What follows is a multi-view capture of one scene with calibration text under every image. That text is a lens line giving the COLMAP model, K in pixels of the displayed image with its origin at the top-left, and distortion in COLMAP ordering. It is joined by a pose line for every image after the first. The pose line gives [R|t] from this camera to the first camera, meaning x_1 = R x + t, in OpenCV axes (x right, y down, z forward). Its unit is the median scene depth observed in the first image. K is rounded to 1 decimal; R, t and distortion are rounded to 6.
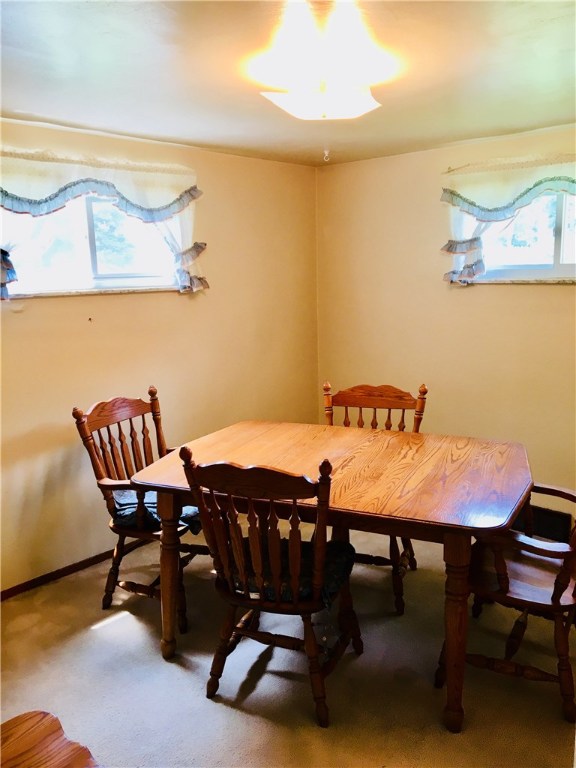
lens RADIAL K [[658.3, 0, 288.0], [0, 658.3, 384.0], [0, 0, 1]] dist [0.111212, -0.189801]
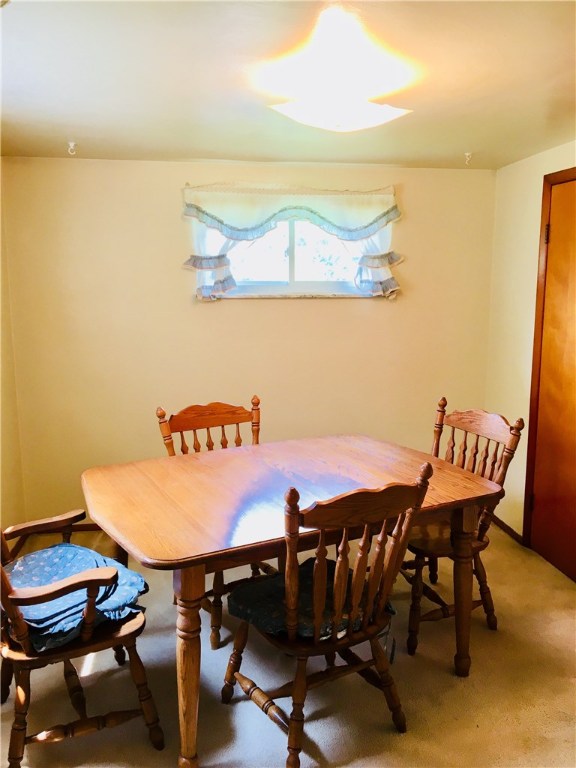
lens RADIAL K [[658.3, 0, 288.0], [0, 658.3, 384.0], [0, 0, 1]] dist [0.111212, -0.189801]
pose [[0.617452, -0.103839, 0.779725, -0.505842], [0.127179, 0.991385, 0.031316, -0.039116], [-0.776259, 0.079829, 0.625339, 0.298650]]
